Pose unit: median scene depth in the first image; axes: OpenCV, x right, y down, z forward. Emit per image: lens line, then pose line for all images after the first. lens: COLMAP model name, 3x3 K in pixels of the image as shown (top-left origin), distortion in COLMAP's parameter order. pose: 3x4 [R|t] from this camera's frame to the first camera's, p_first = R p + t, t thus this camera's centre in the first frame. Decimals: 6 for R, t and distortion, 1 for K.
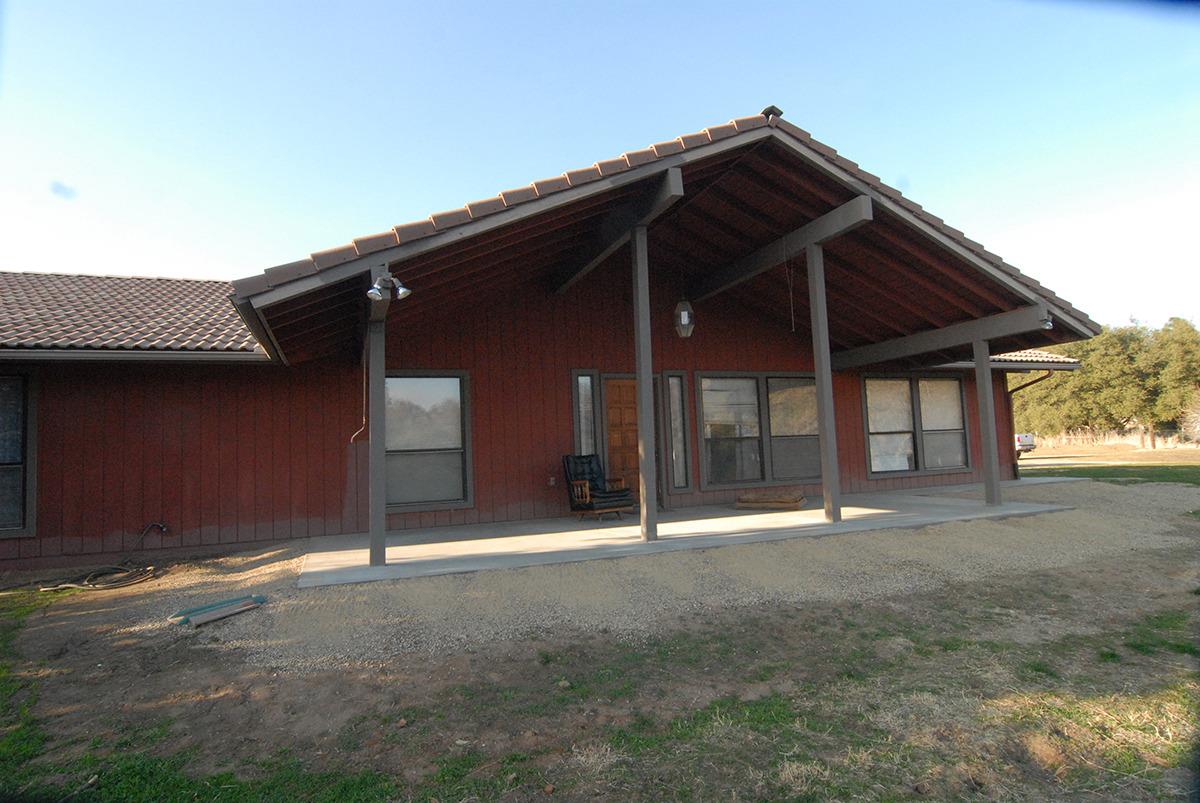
lens RADIAL K [[645.8, 0, 595.5], [0, 645.8, 403.6], [0, 0, 1]] dist [-0.014409, -0.004665]
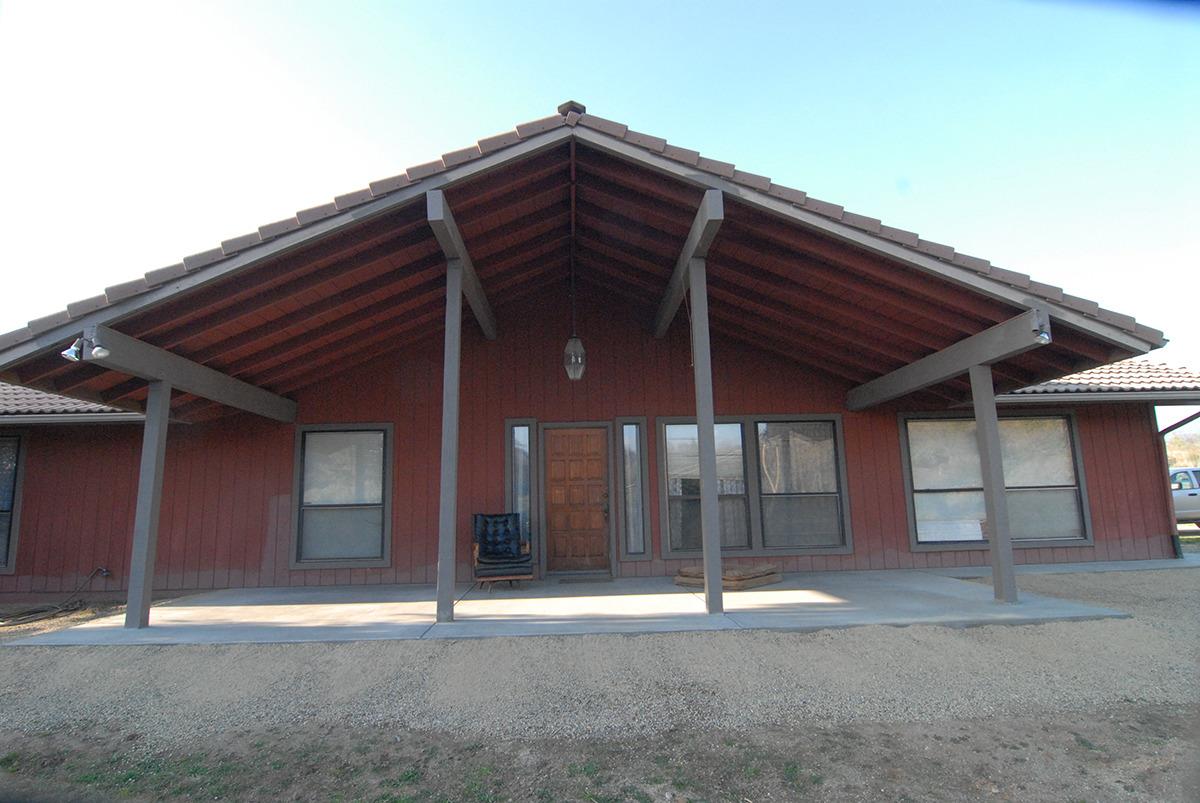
lens RADIAL K [[645.8, 0, 600.5], [0, 645.8, 401.1], [0, 0, 1]] dist [-0.014409, -0.004665]
pose [[0.943858, -0.034133, -0.328582, 0.484229], [0.009649, 0.997072, -0.075860, -0.009182], [0.330209, 0.068431, 0.941424, 0.213182]]
